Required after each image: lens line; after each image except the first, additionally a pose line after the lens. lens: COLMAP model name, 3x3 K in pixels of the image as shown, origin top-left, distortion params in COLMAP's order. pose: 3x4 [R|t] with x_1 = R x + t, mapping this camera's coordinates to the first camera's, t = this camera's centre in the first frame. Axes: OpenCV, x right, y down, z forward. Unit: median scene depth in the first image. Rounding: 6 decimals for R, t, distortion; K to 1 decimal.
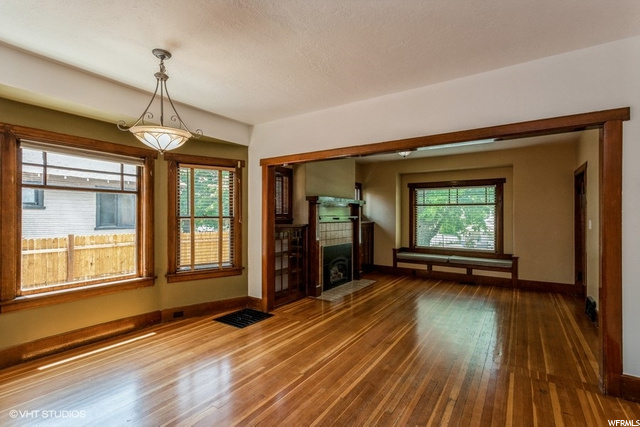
lens RADIAL K [[304.3, 0, 319.2], [0, 304.3, 213.3], [0, 0, 1]] dist [0.004197, 0.001195]
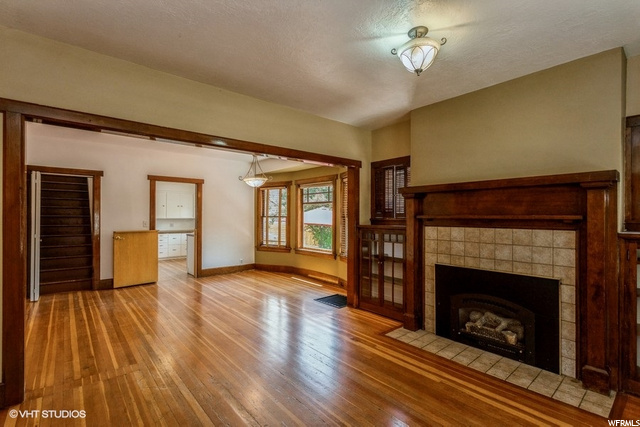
lens RADIAL K [[304.3, 0, 318.4], [0, 304.3, 215.7], [0, 0, 1]] dist [0.004197, 0.001195]
pose [[-0.286545, -0.005266, -0.958052, 1.271492], [0.008864, 0.999928, -0.008147, 0.023413], [0.958026, -0.010827, -0.286477, 1.739535]]
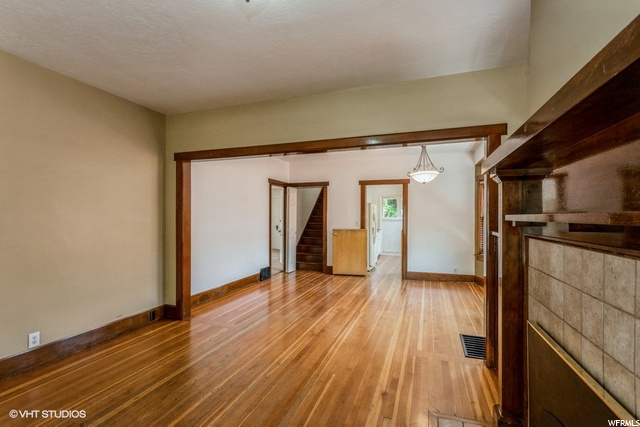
lens RADIAL K [[304.3, 0, 315.1], [0, 304.3, 215.2], [0, 0, 1]] dist [0.004197, 0.001195]
pose [[-0.974298, -0.005908, -0.225185, 0.496005], [-0.002087, 0.999850, -0.017203, 0.029291], [0.225252, -0.016291, -0.974164, 2.262908]]
